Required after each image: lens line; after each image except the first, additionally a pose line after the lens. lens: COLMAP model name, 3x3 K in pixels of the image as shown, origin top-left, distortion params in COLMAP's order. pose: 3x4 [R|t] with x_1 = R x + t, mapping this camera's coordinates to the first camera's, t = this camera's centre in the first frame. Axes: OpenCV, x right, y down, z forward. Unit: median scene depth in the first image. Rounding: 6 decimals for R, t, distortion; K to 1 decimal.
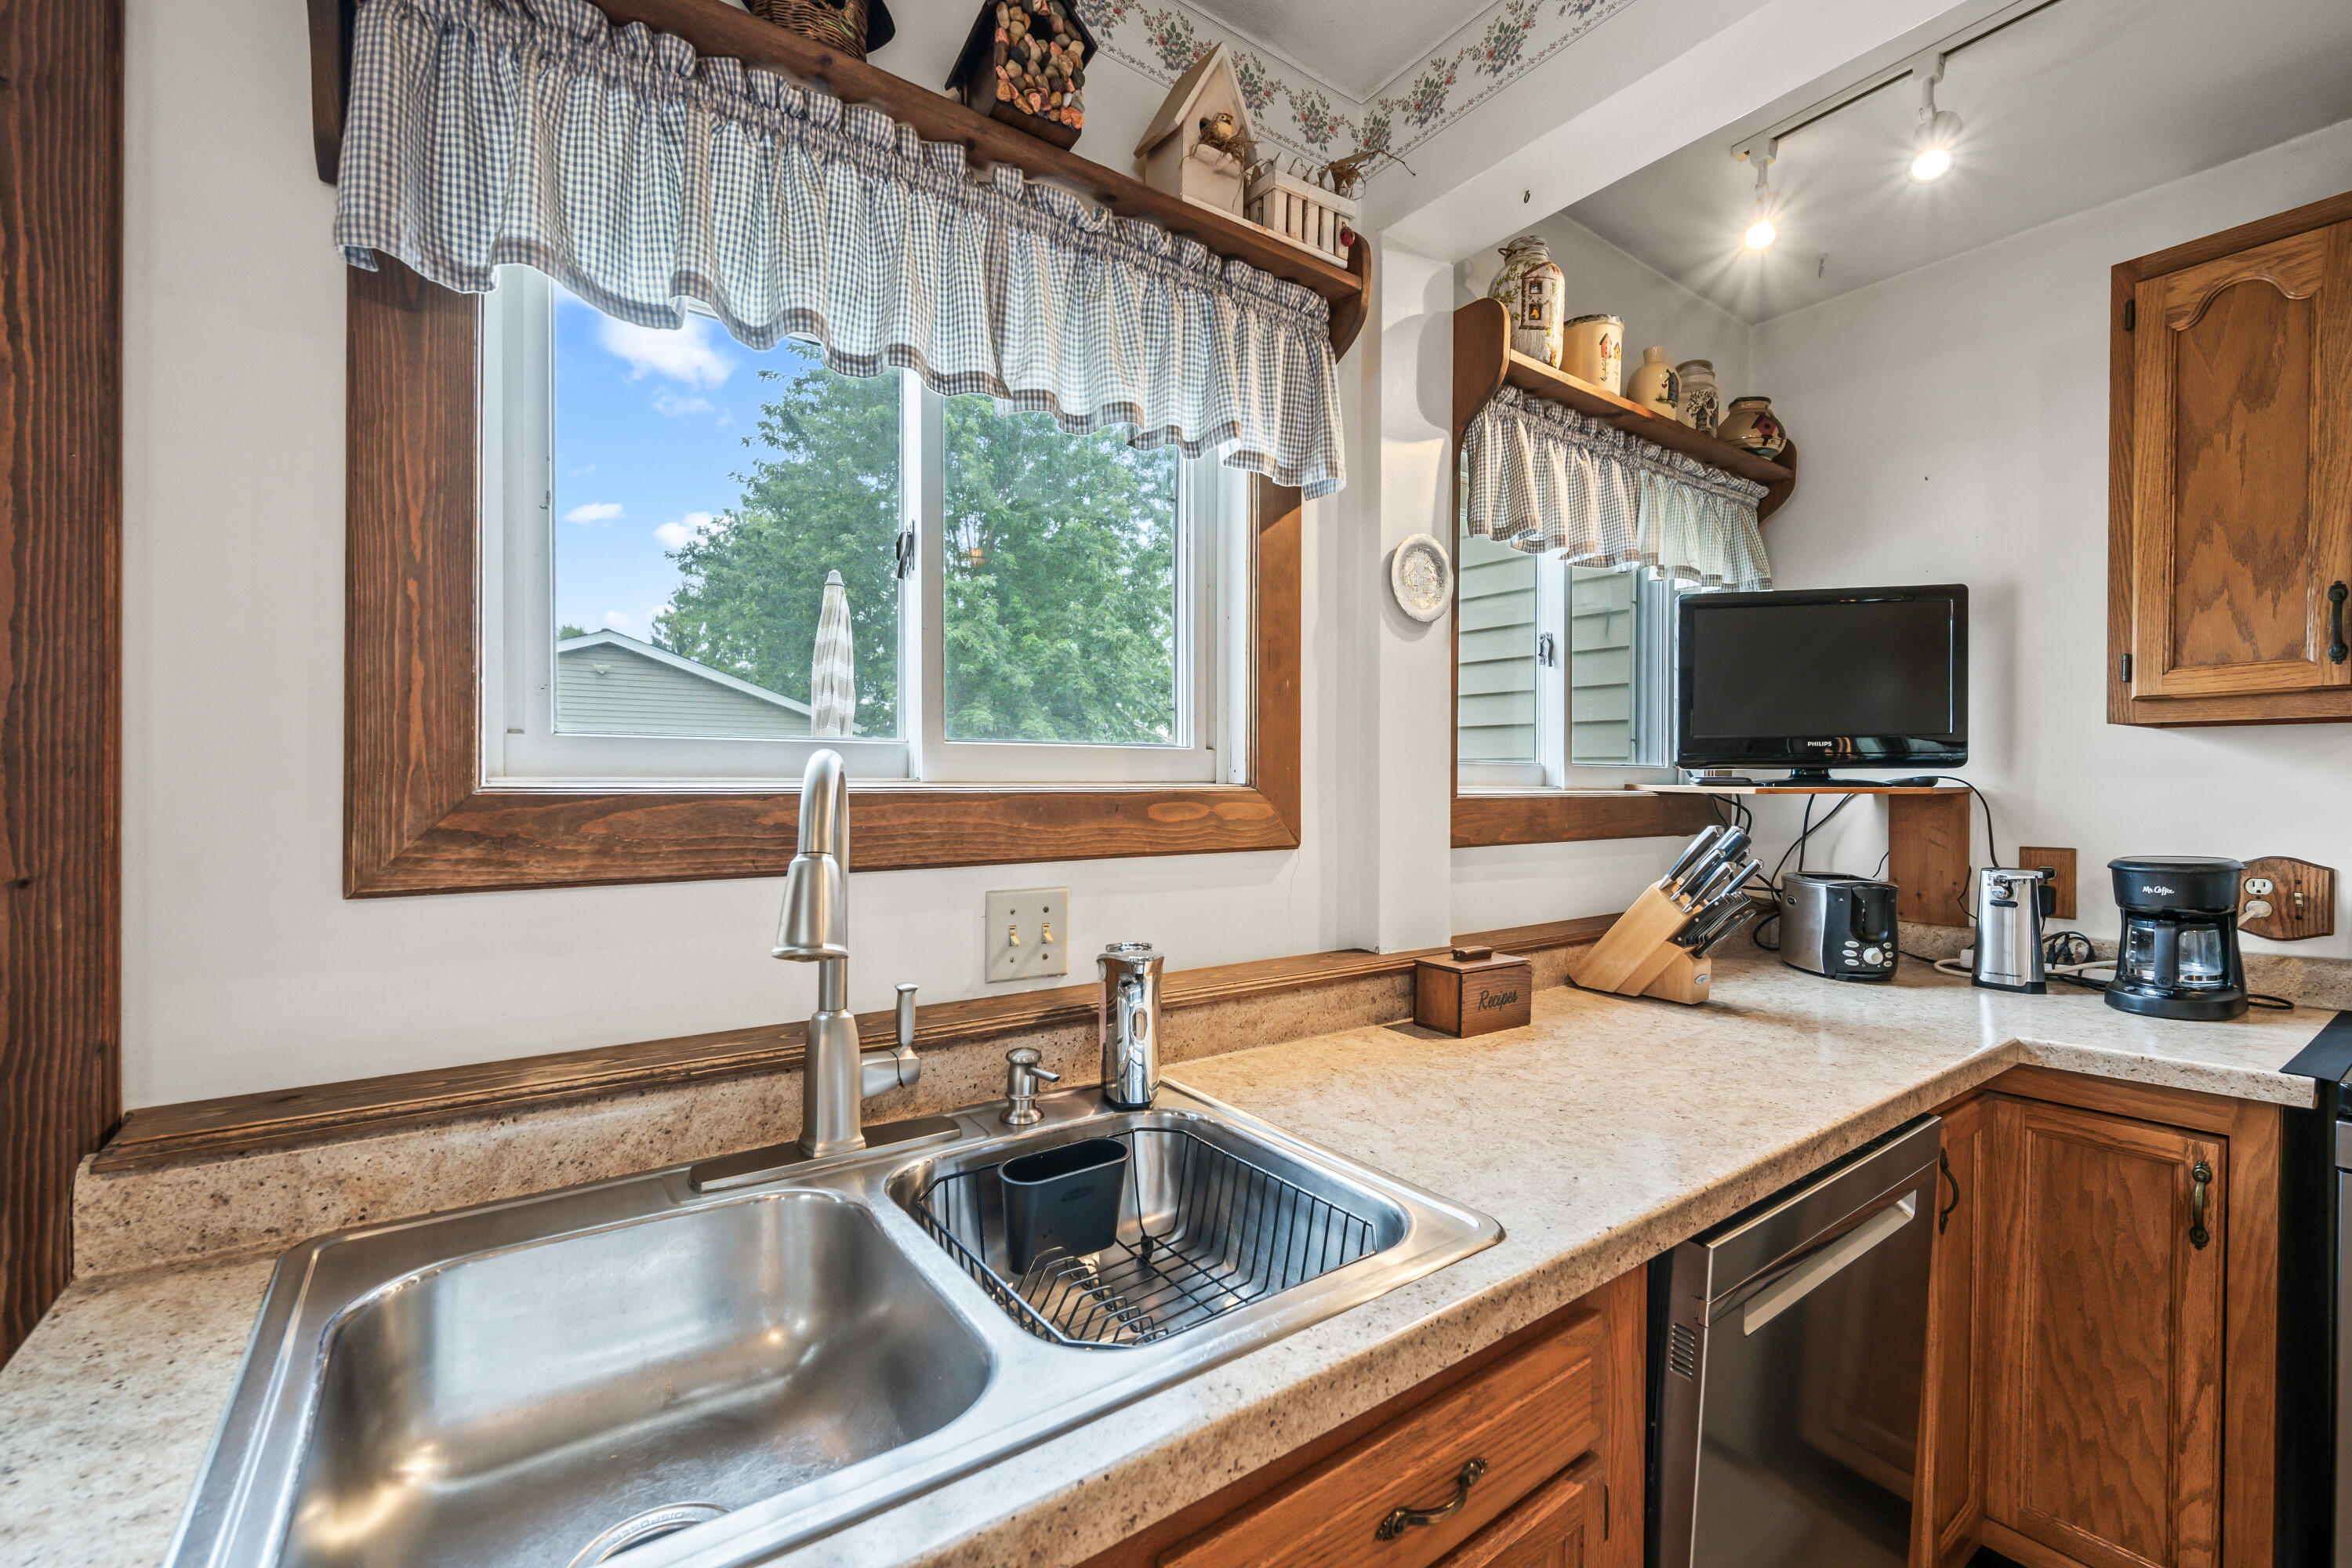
lens RADIAL K [[990.5, 0, 1176.2], [0, 990.5, 794.9], [0, 0, 1]] dist [-0.003213, 0.001155]
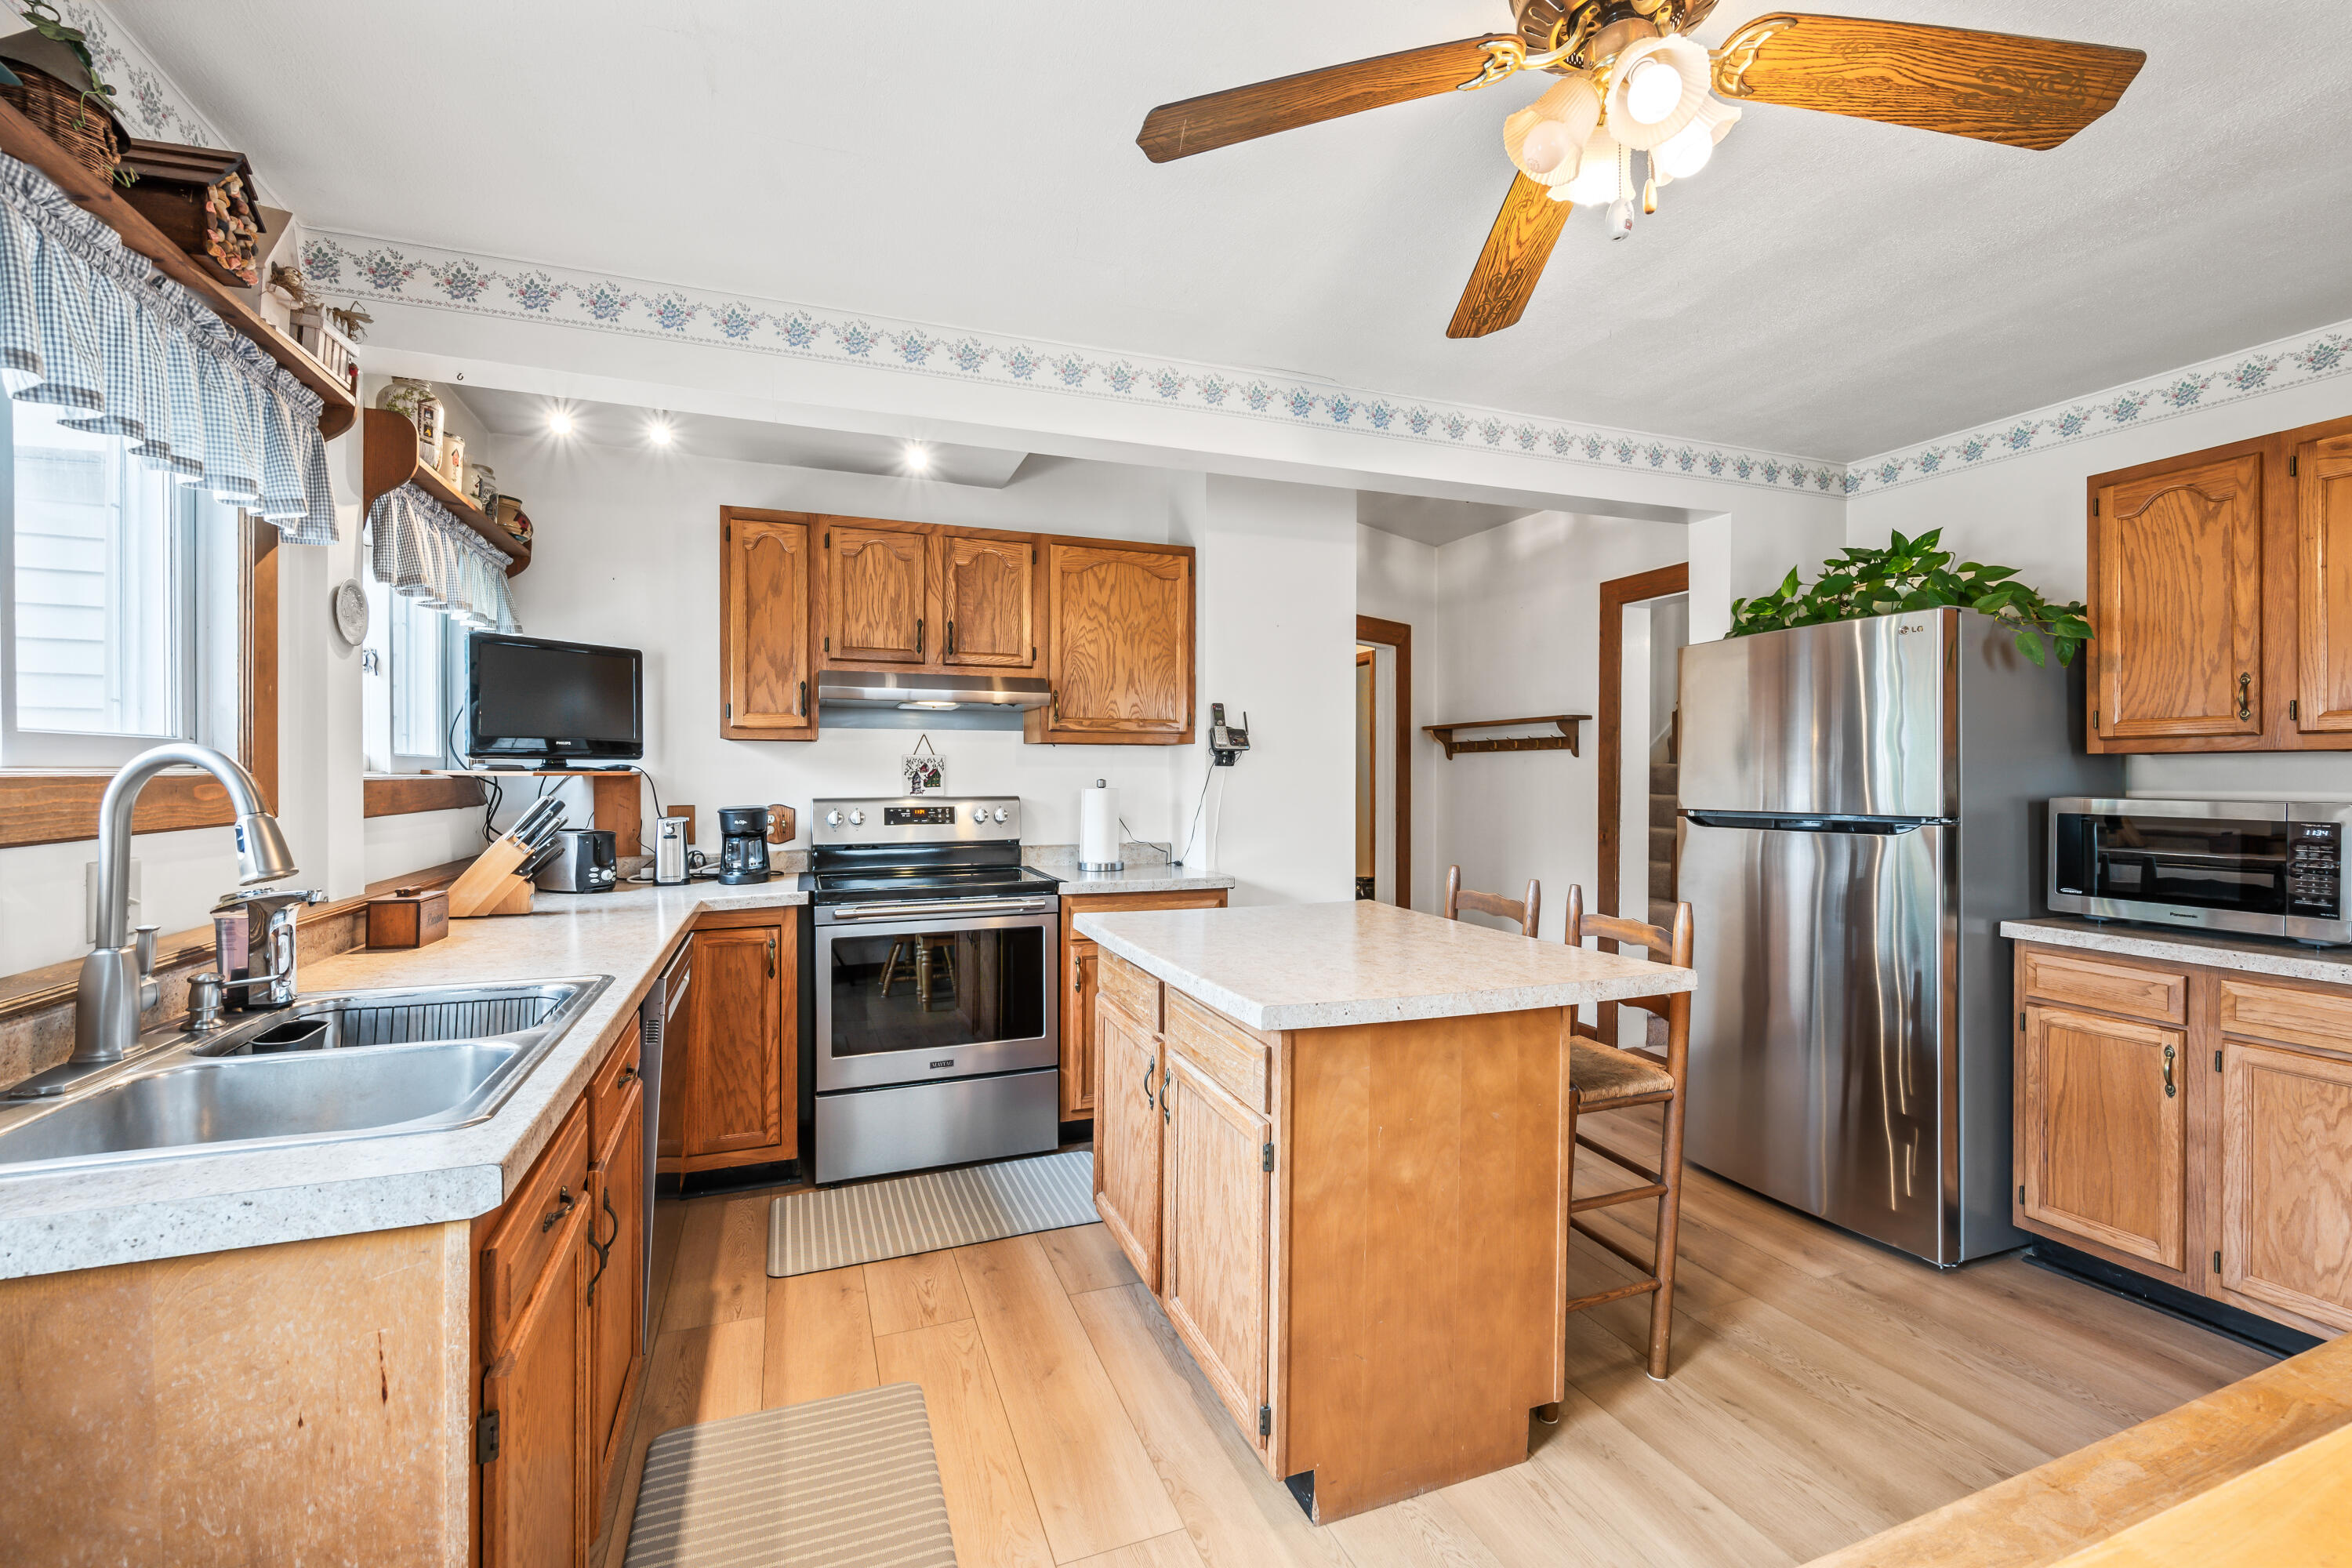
lens RADIAL K [[990.5, 0, 1194.0], [0, 990.5, 771.4], [0, 0, 1]] dist [-0.003213, 0.001155]
pose [[0.242008, -0.001660, 0.970273, -0.775255], [0.011523, 0.999933, -0.001164, 0.006340], [-0.970206, 0.011462, 0.242011, -0.403404]]
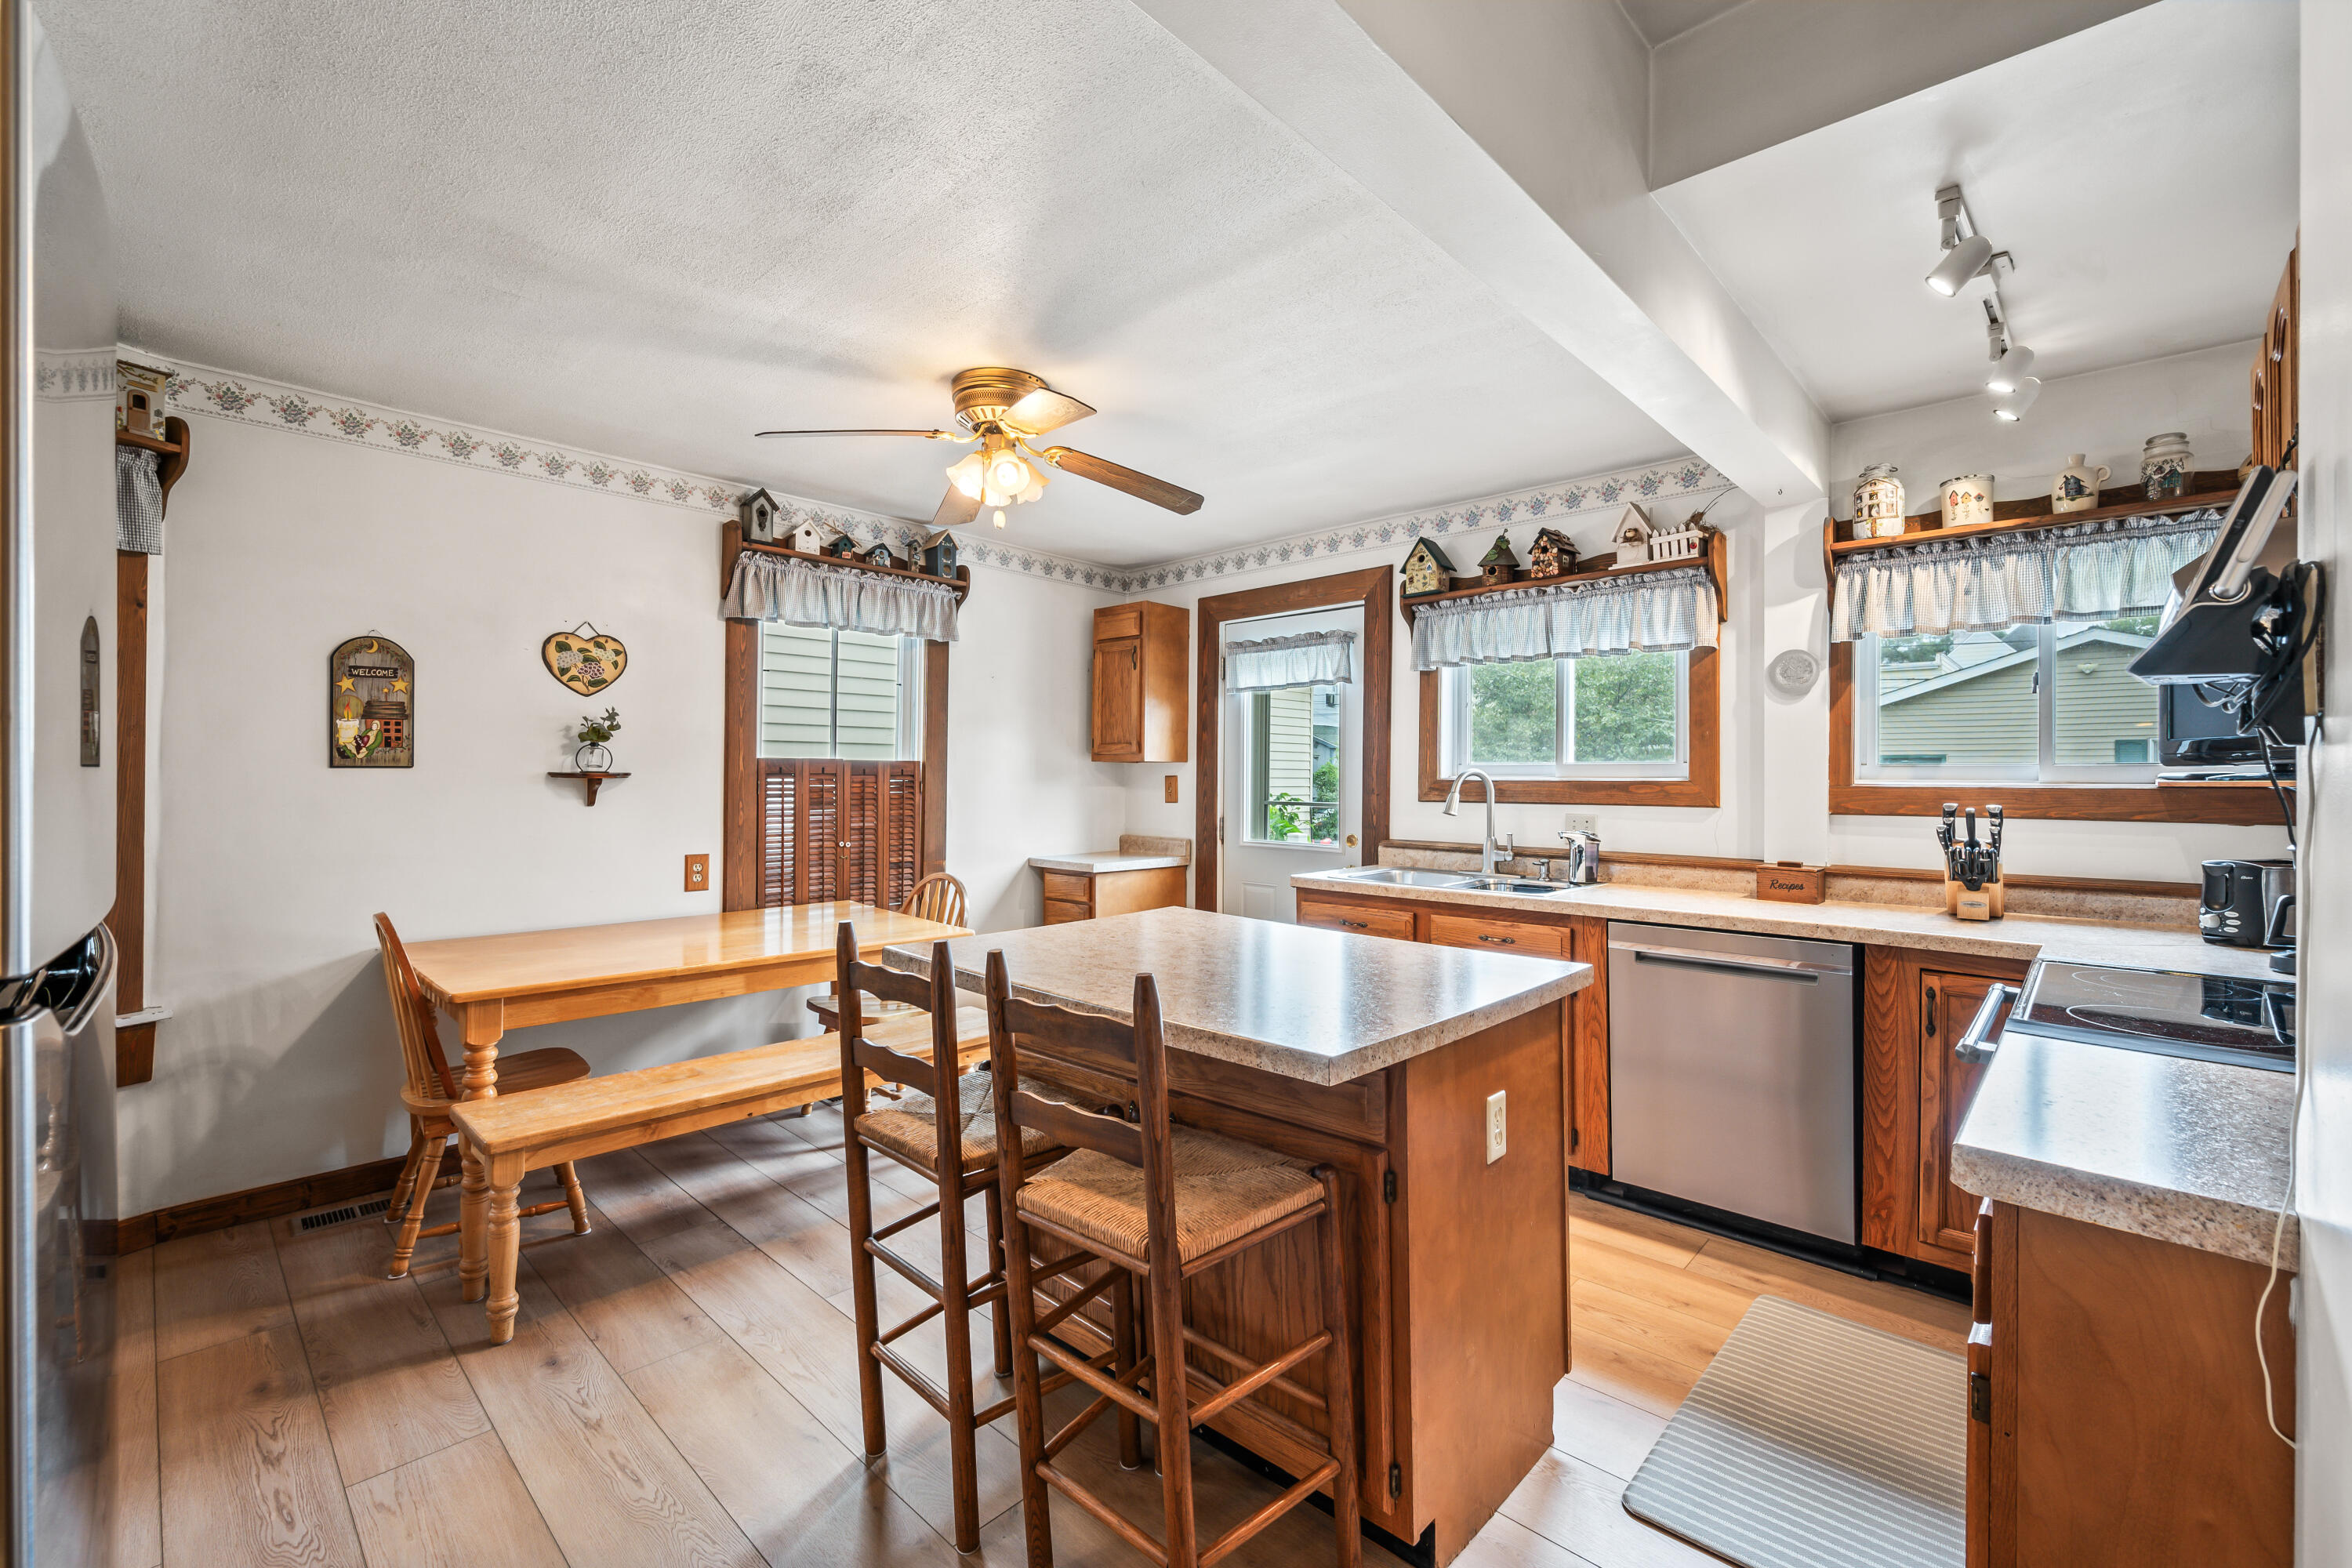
lens RADIAL K [[990.5, 0, 1168.7], [0, 990.5, 768.2], [0, 0, 1]] dist [-0.003213, 0.001155]
pose [[0.178964, -0.012356, -0.983778, 2.005103], [-0.017416, 0.999725, -0.015724, 0.021894], [0.983702, 0.019948, 0.178699, -0.567302]]
